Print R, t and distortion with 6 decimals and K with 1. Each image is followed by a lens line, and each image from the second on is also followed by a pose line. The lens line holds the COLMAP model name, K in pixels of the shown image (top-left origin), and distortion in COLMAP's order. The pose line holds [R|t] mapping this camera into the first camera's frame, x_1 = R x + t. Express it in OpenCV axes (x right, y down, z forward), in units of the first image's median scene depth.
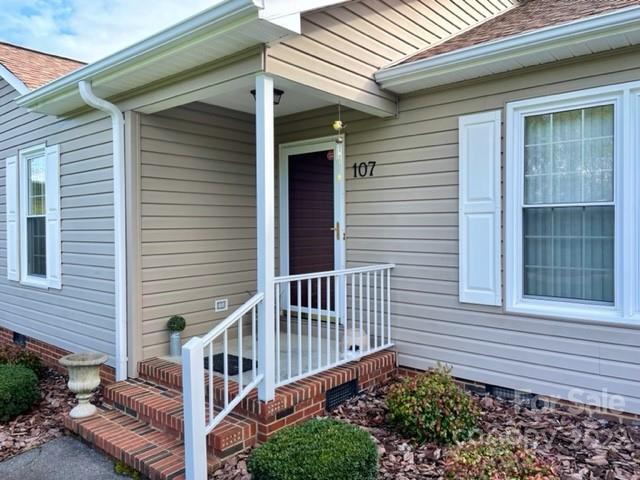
lens RADIAL K [[488.2, 0, 320.0], [0, 488.2, 240.0], [0, 0, 1]] dist [-0.000317, -0.000697]
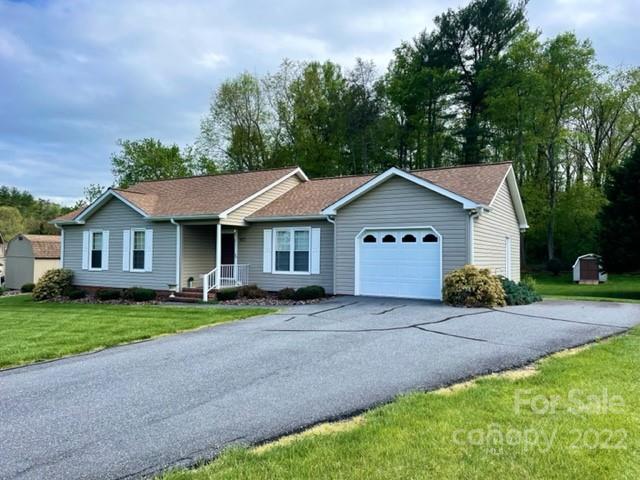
lens RADIAL K [[488.2, 0, 320.0], [0, 488.2, 240.0], [0, 0, 1]] dist [-0.000317, -0.000697]
pose [[0.984483, 0.030973, 0.172726, 0.028554], [-0.016322, 0.996195, -0.085605, 0.193949], [-0.174720, 0.081458, 0.981243, -3.184897]]
